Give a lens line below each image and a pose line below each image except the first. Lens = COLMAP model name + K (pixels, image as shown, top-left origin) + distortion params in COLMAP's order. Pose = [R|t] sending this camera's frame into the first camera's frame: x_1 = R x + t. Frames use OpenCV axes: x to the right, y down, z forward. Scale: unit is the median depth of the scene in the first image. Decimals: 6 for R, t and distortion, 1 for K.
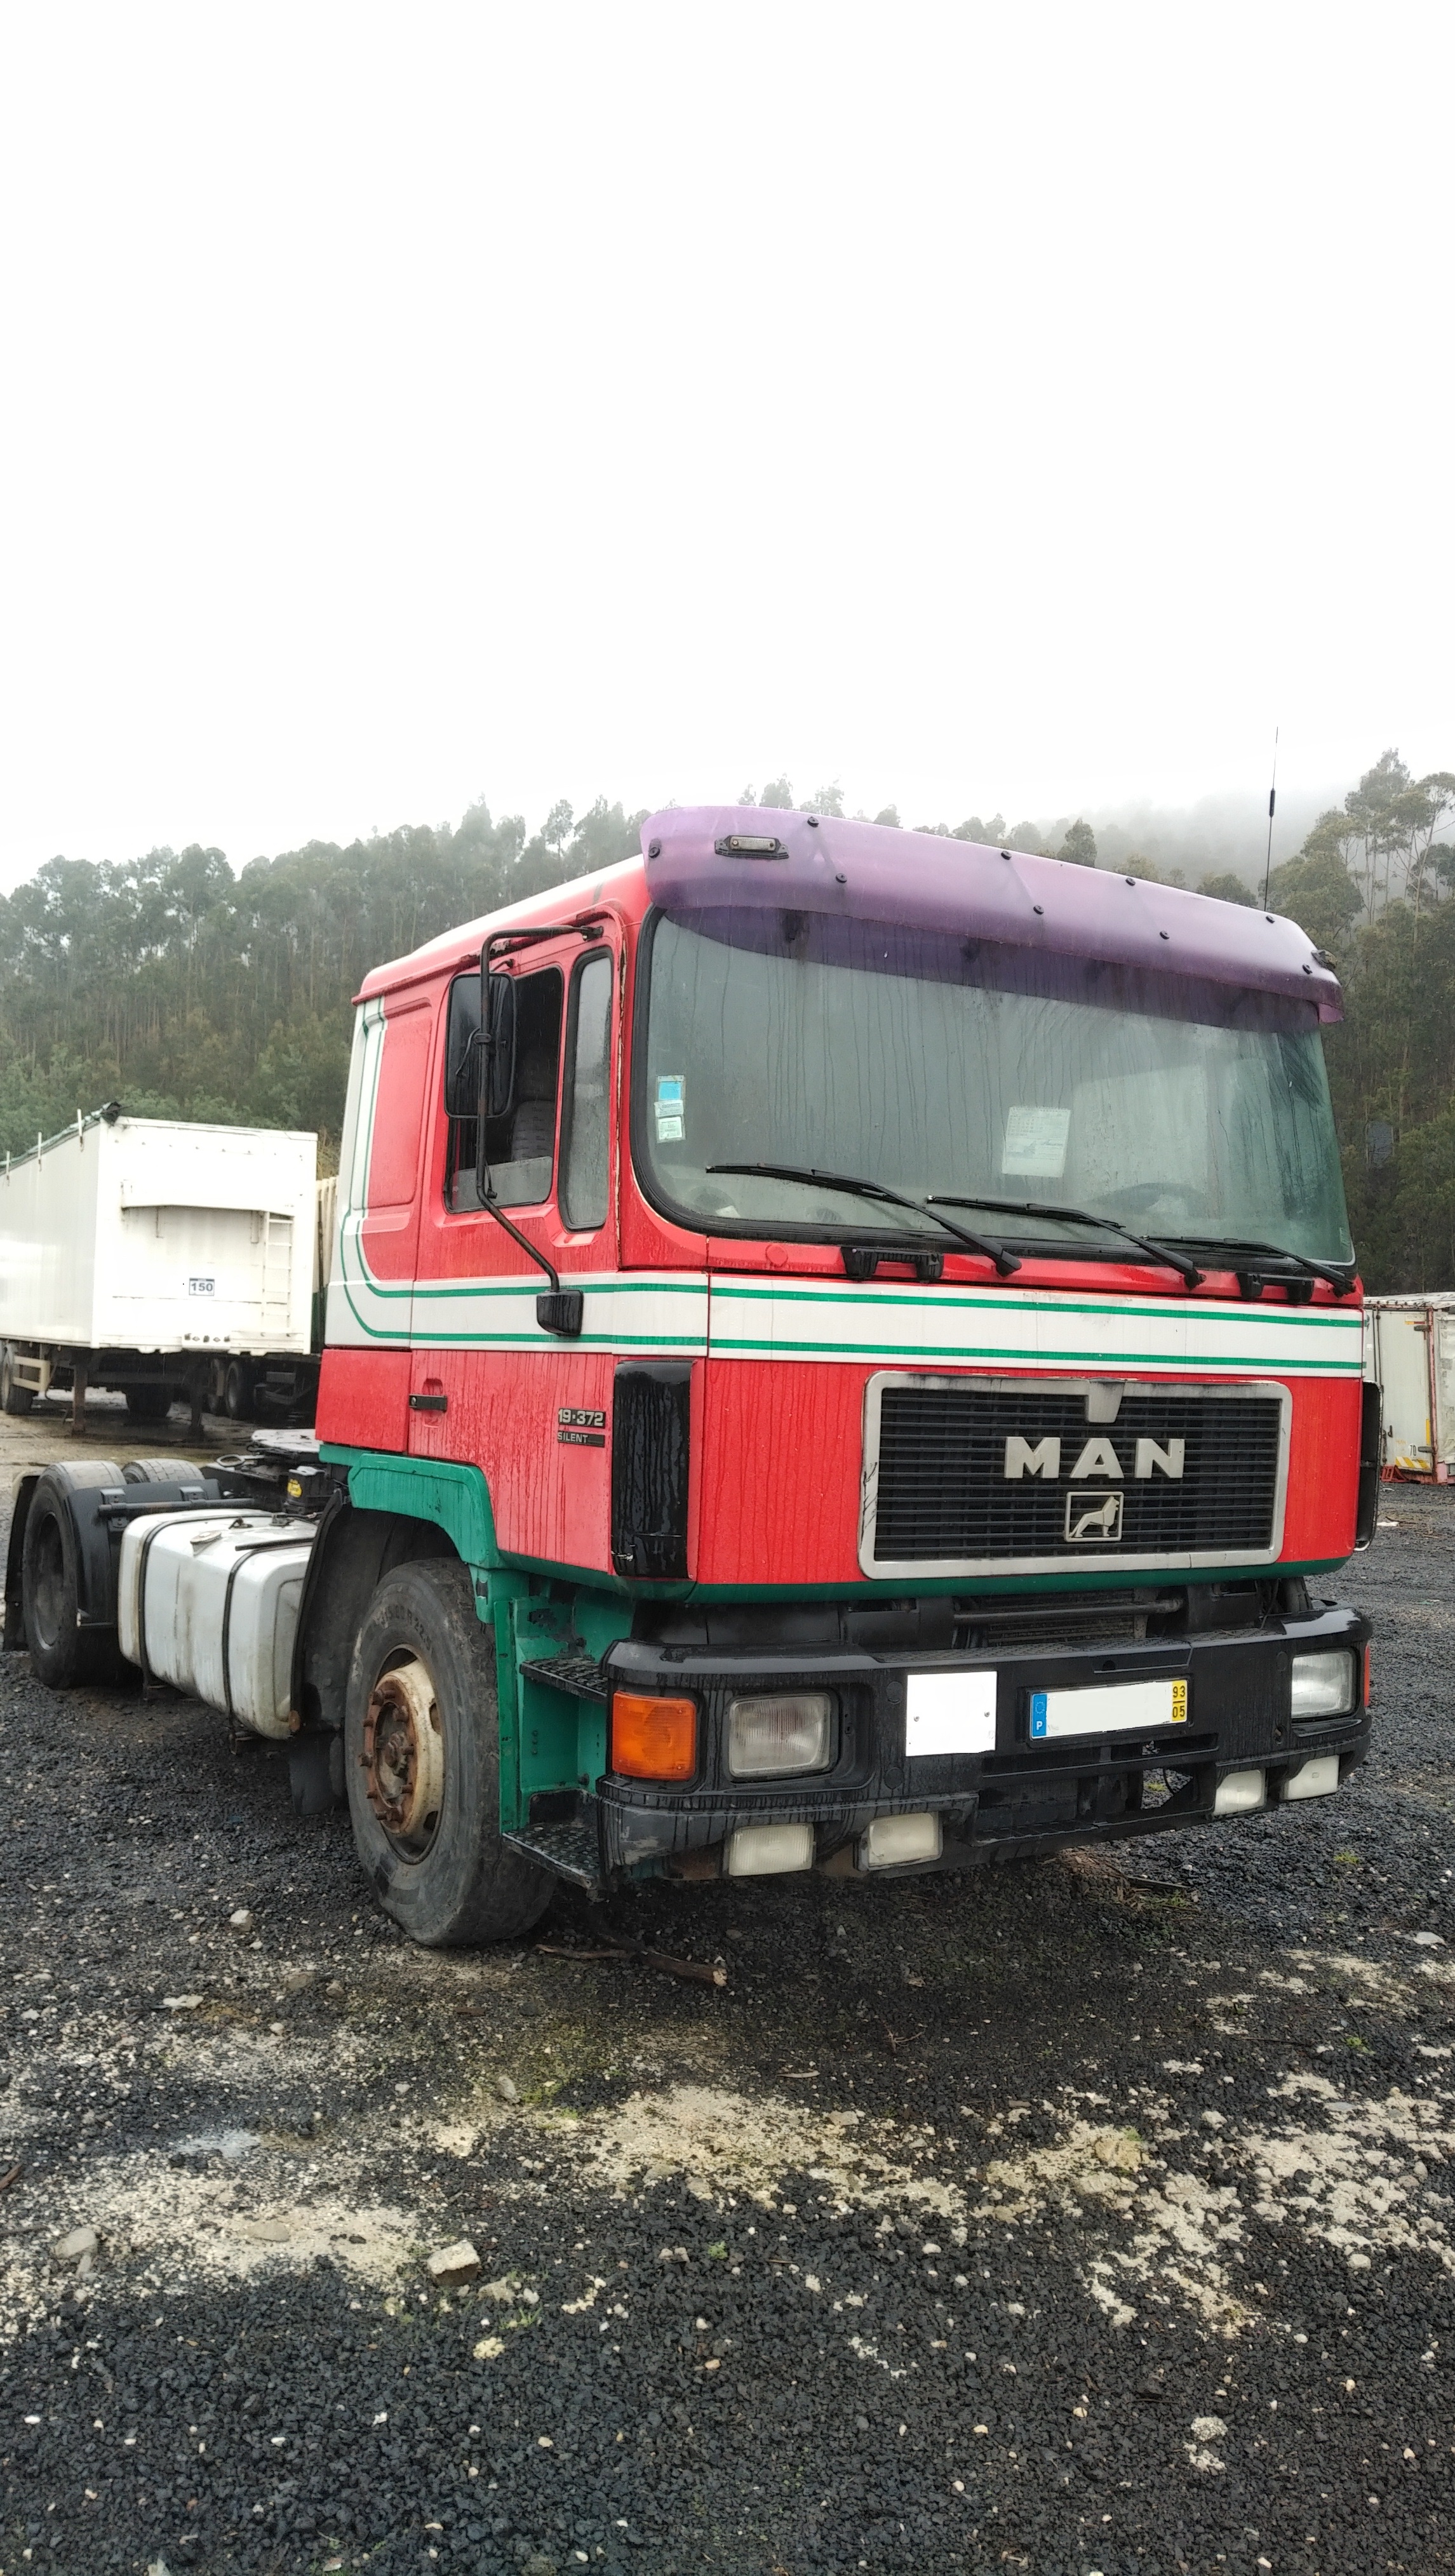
lens RADIAL K [[1927.6, 0, 727.5], [0, 1927.6, 1288.0], [0, 0, 1]] dist [0.046513, 0.001249]
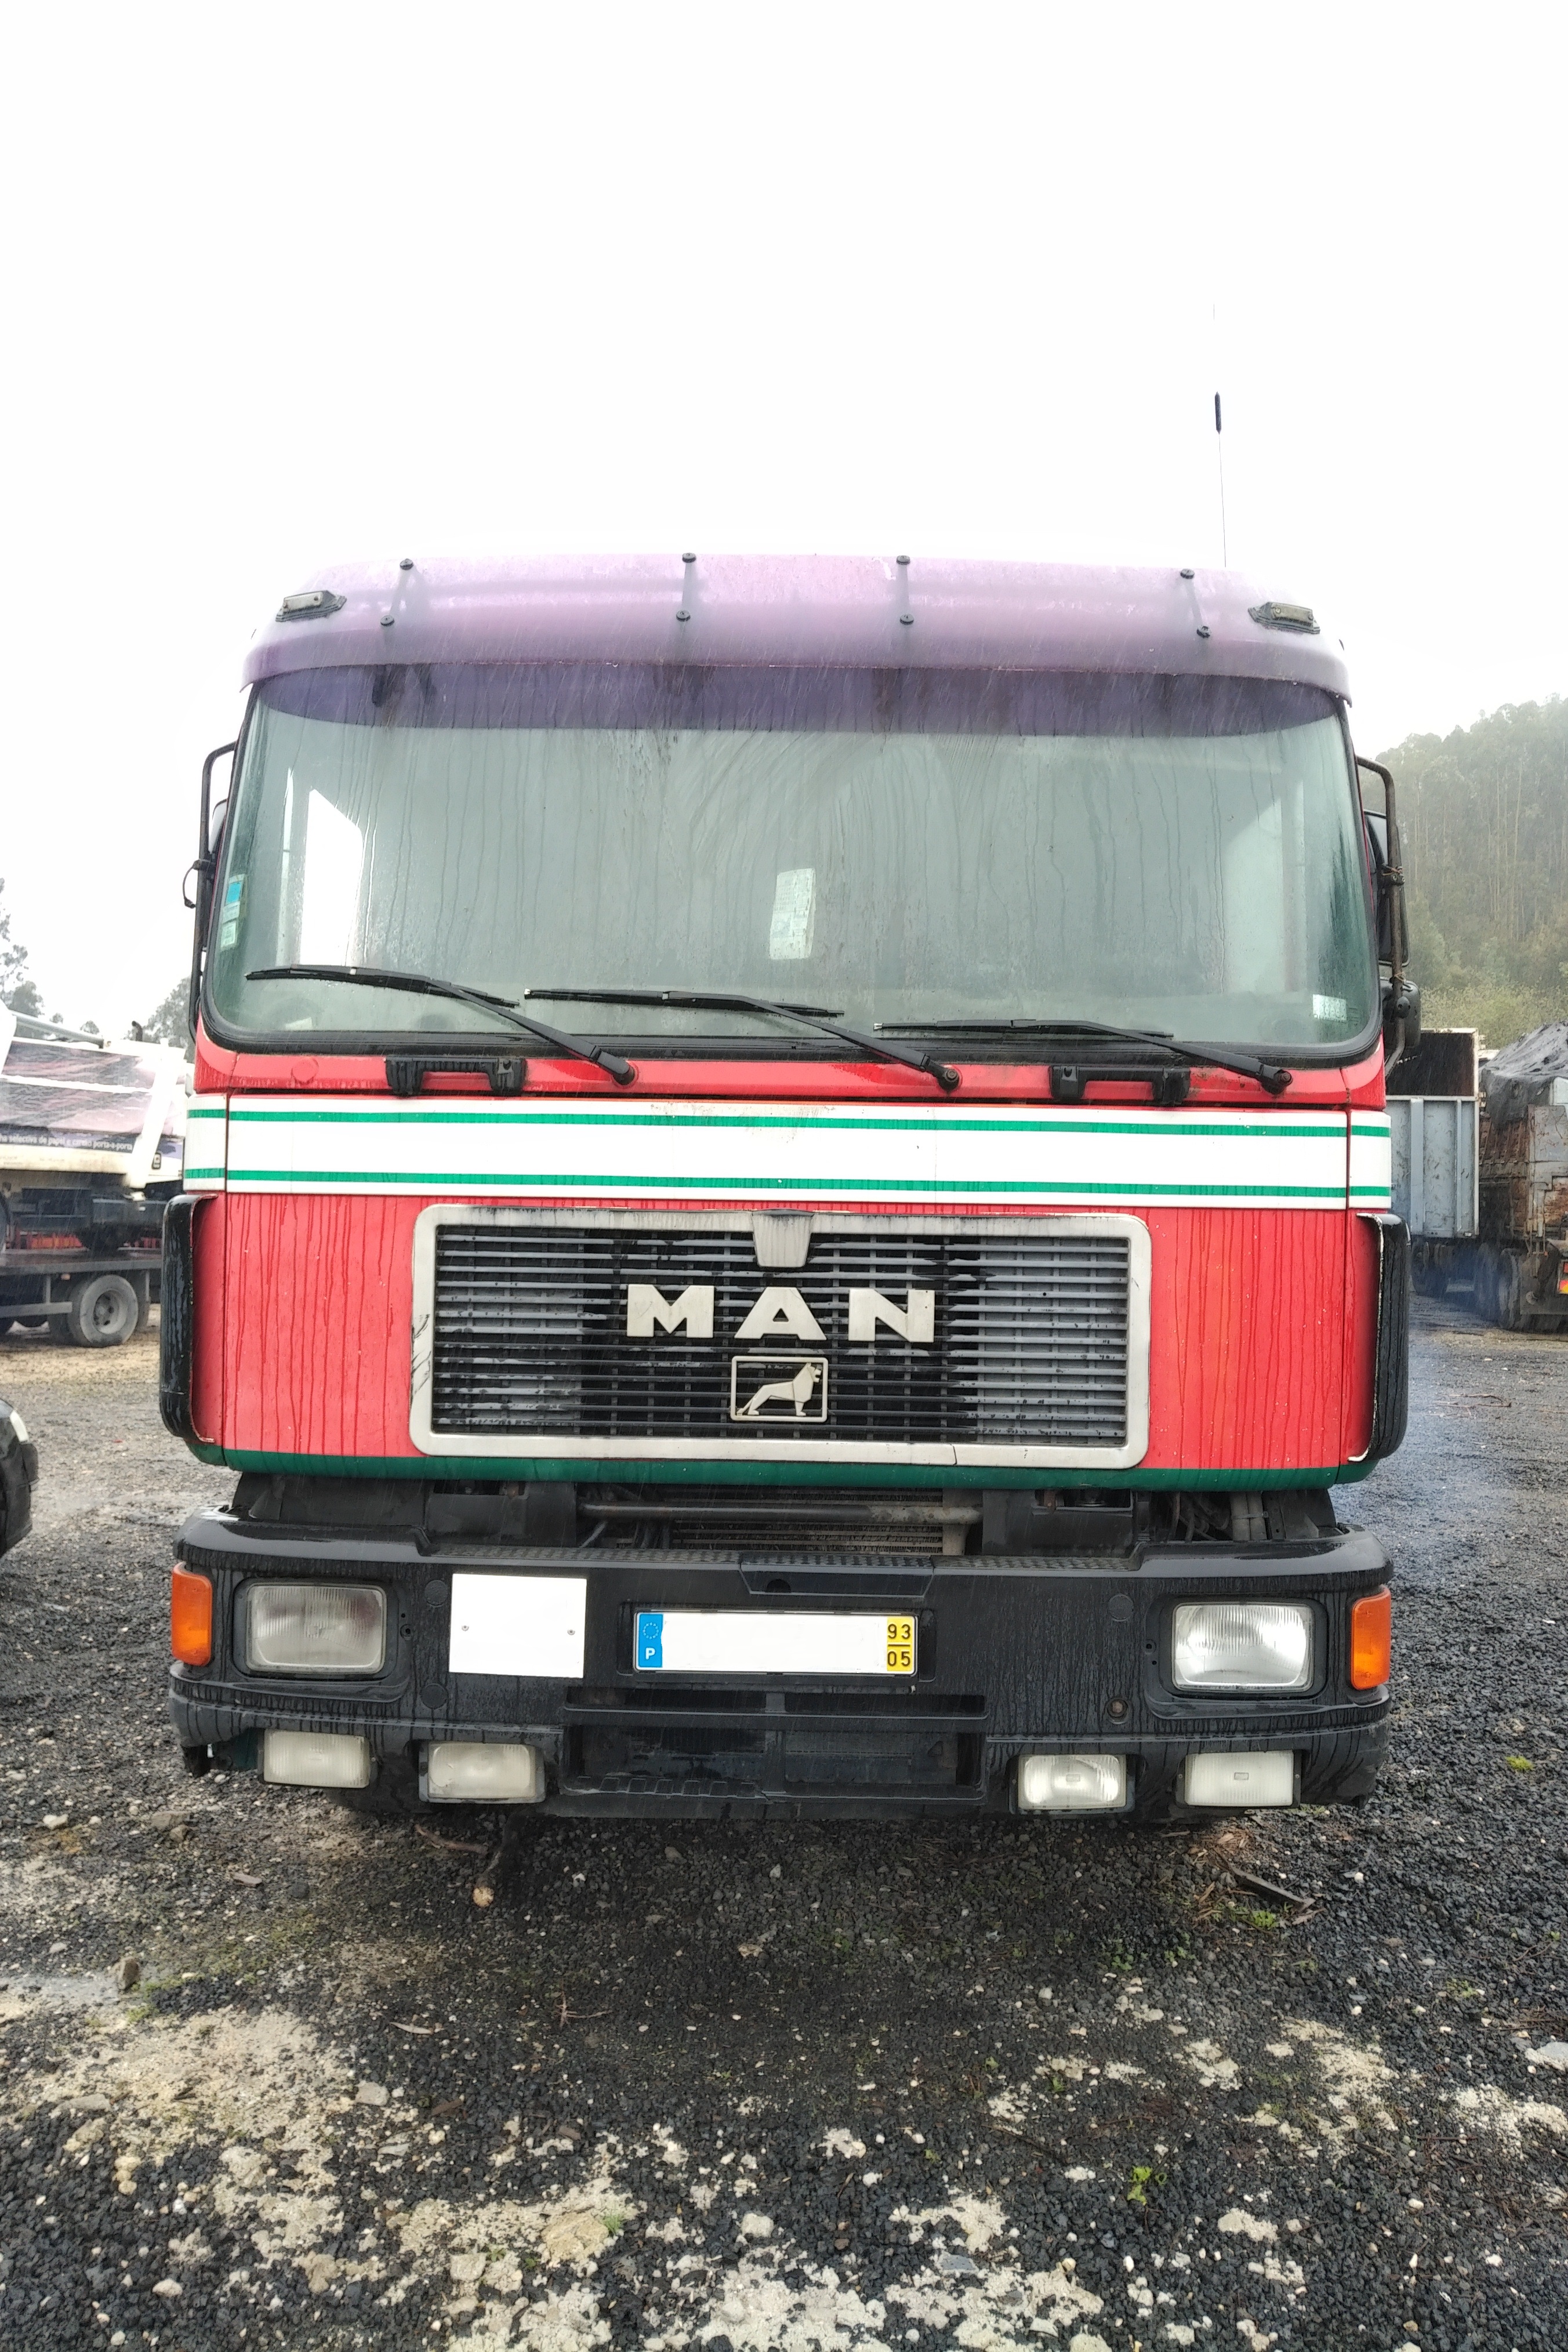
lens RADIAL K [[1746.7, 0, 784.0], [0, 1746.7, 1176.0], [0, 0, 1]] dist [0.039397, 0.000164]
pose [[0.826934, -0.031288, -0.561427, 0.602738], [0.032514, 0.999441, -0.007809, 0.040178], [0.561358, -0.011797, 0.827489, 0.441205]]
